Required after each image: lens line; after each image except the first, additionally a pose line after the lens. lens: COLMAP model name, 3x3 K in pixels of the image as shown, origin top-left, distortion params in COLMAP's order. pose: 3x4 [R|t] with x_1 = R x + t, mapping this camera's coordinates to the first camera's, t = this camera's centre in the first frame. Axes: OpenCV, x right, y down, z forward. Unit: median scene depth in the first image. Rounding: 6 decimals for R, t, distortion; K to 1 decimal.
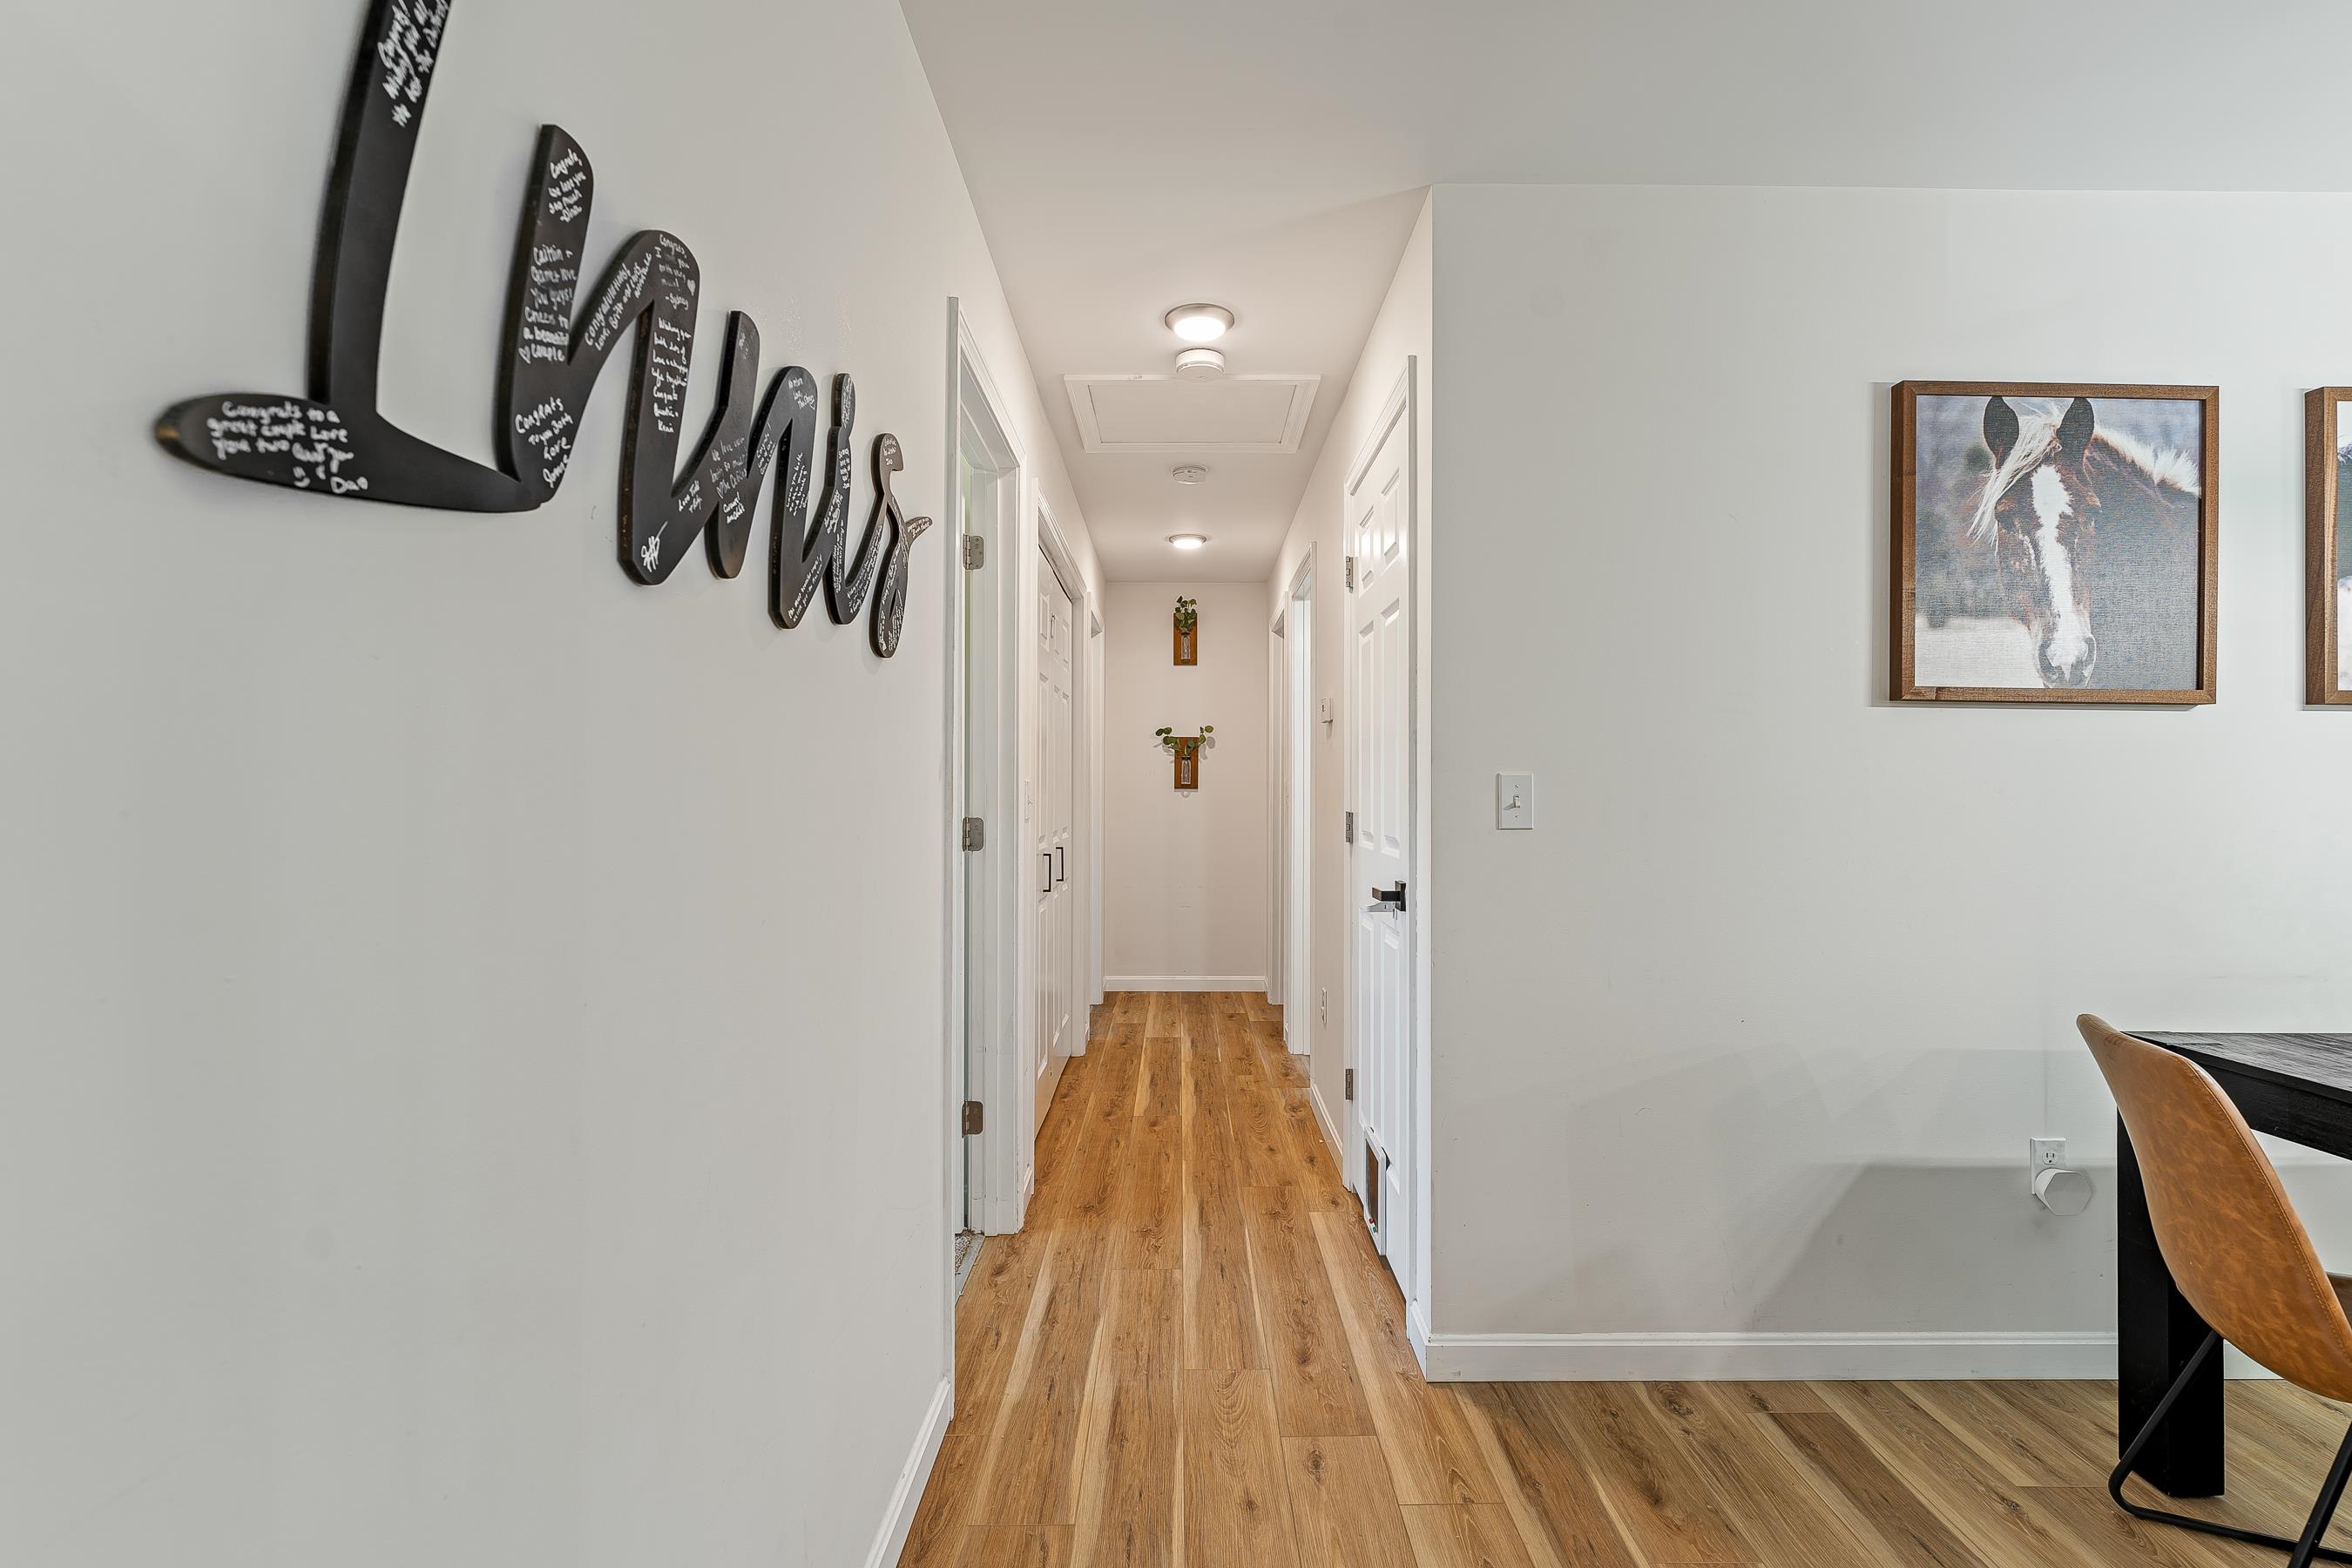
lens RADIAL K [[1017.8, 0, 1176.0], [0, 1017.8, 784.0], [0, 0, 1]] dist [0.000007, -0.000001]
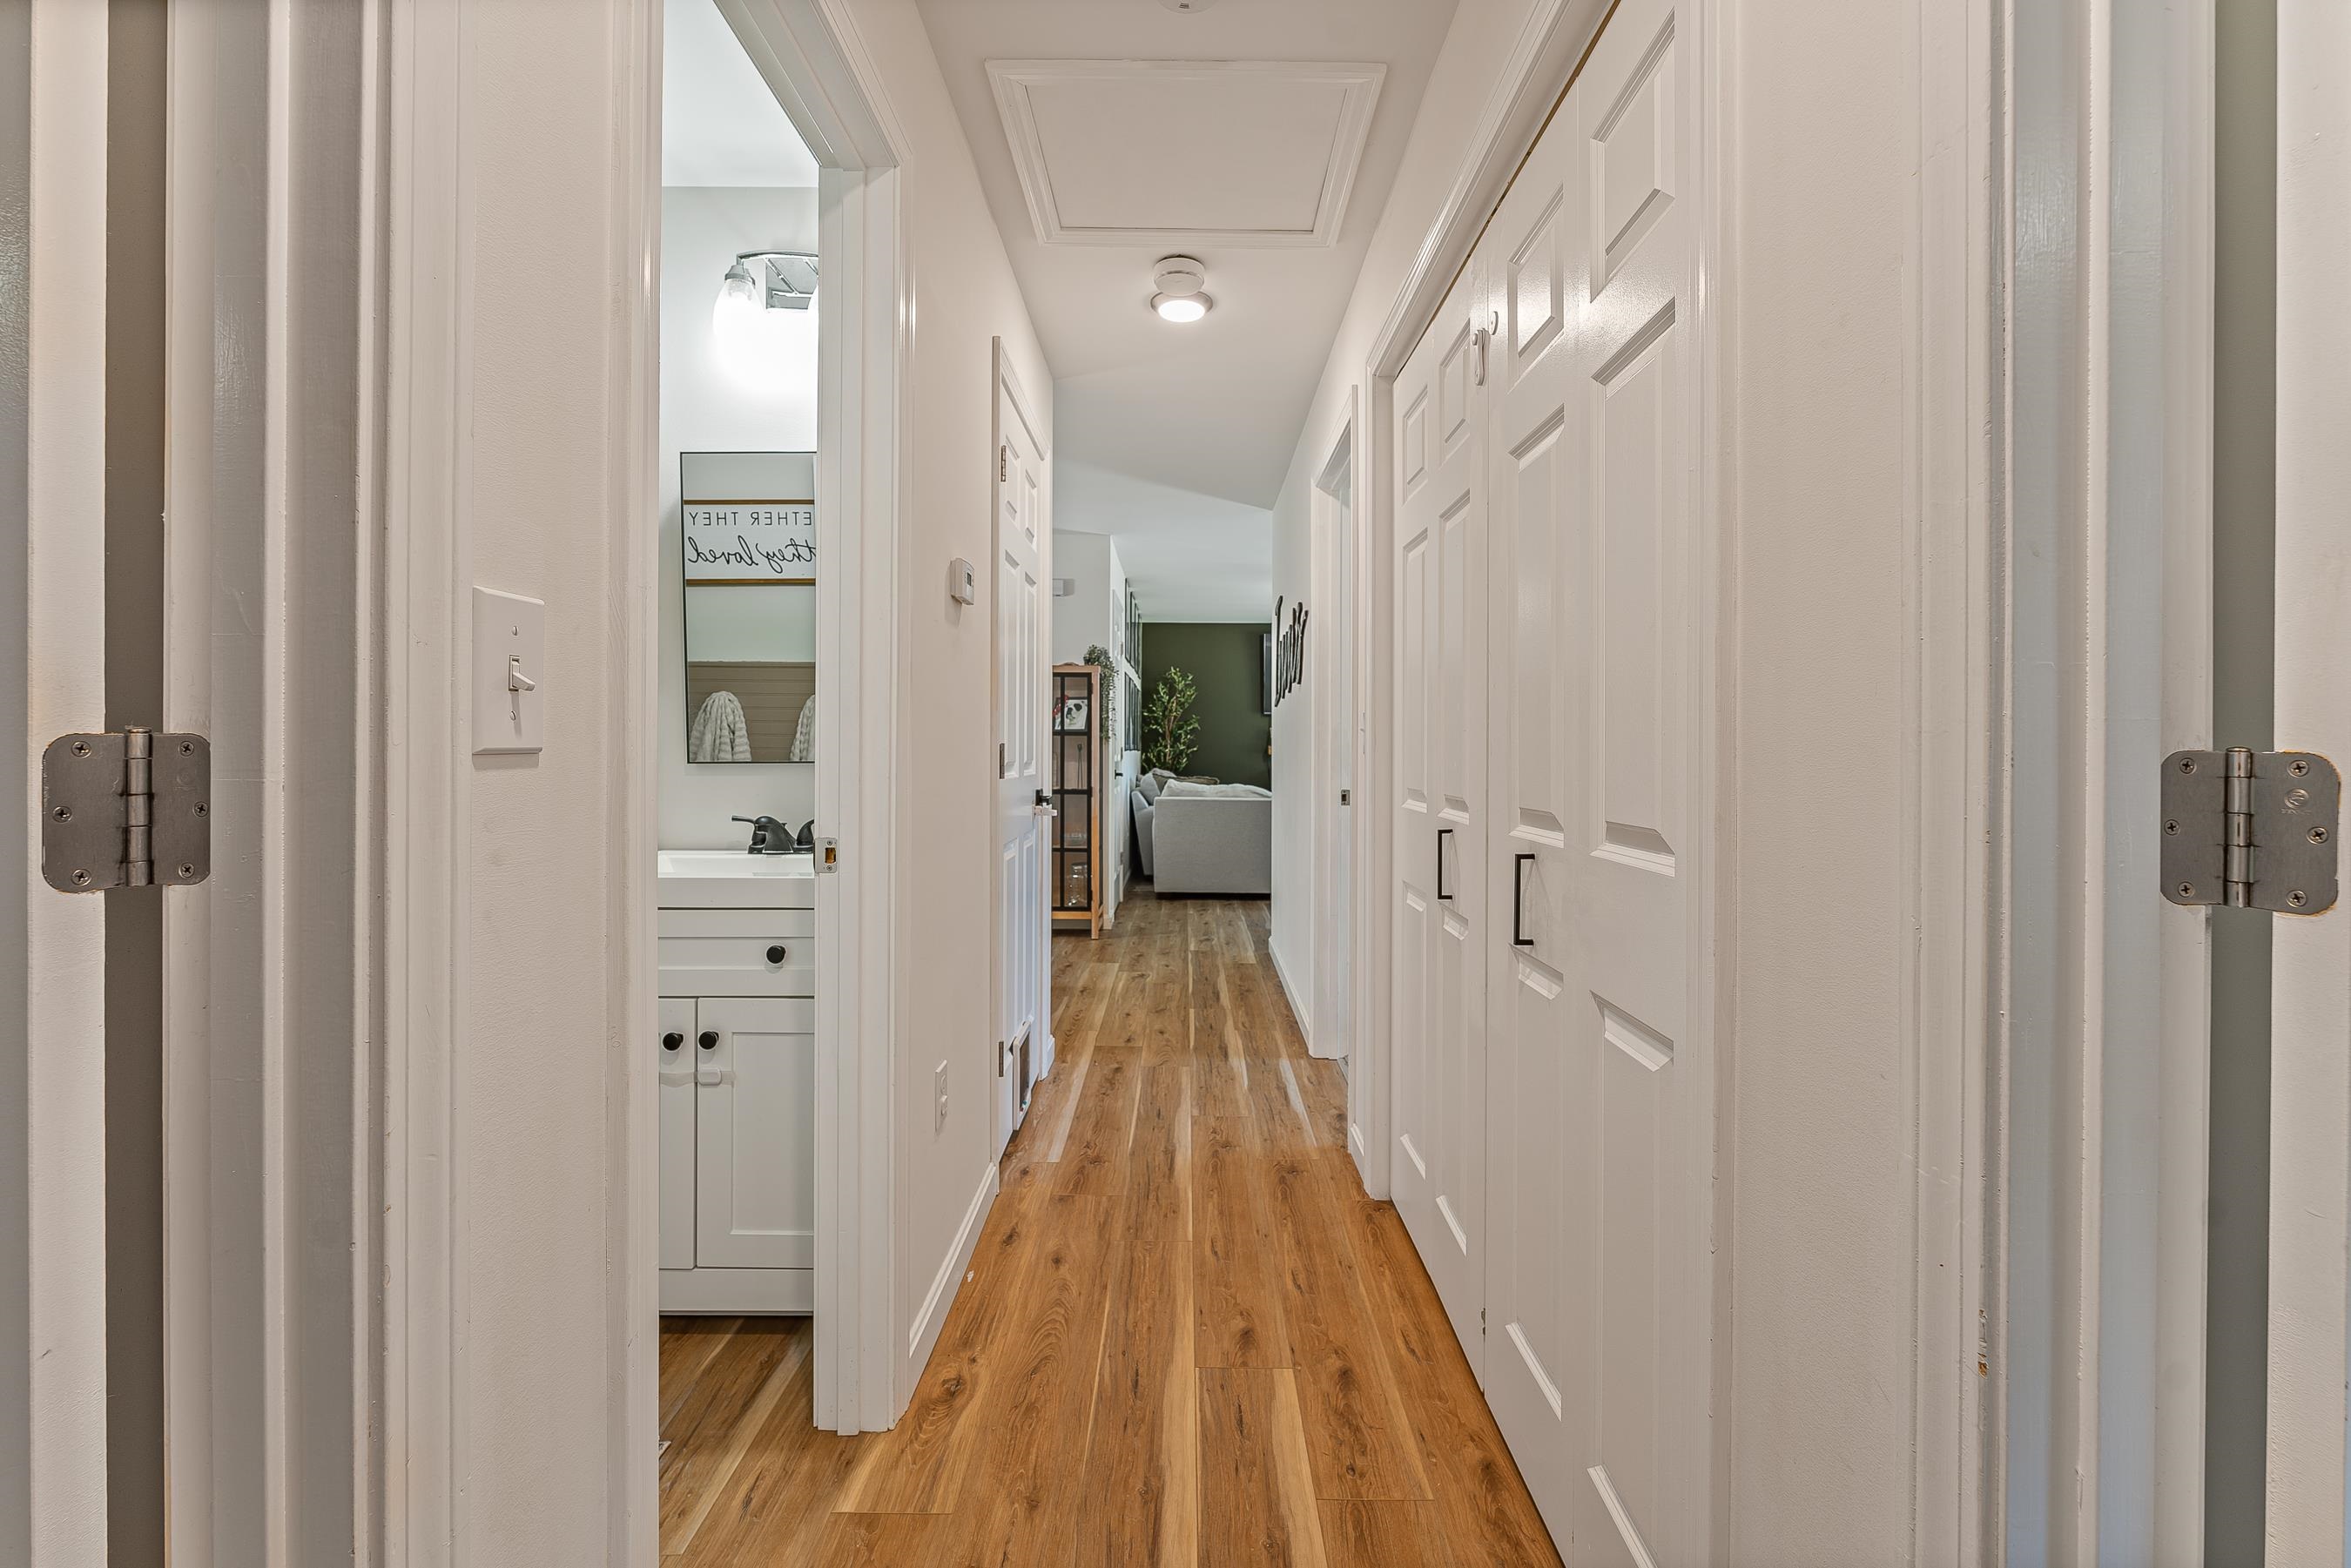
lens RADIAL K [[949.4, 0, 1178.4], [0, 949.4, 750.7], [0, 0, 1]] dist [-0.000018, -0.000006]
pose [[-0.999973, -0.006232, 0.004011, 0.016270], [-0.006236, 0.999980, -0.000845, 0.032061], [-0.004005, -0.000870, -0.999992, 1.748238]]
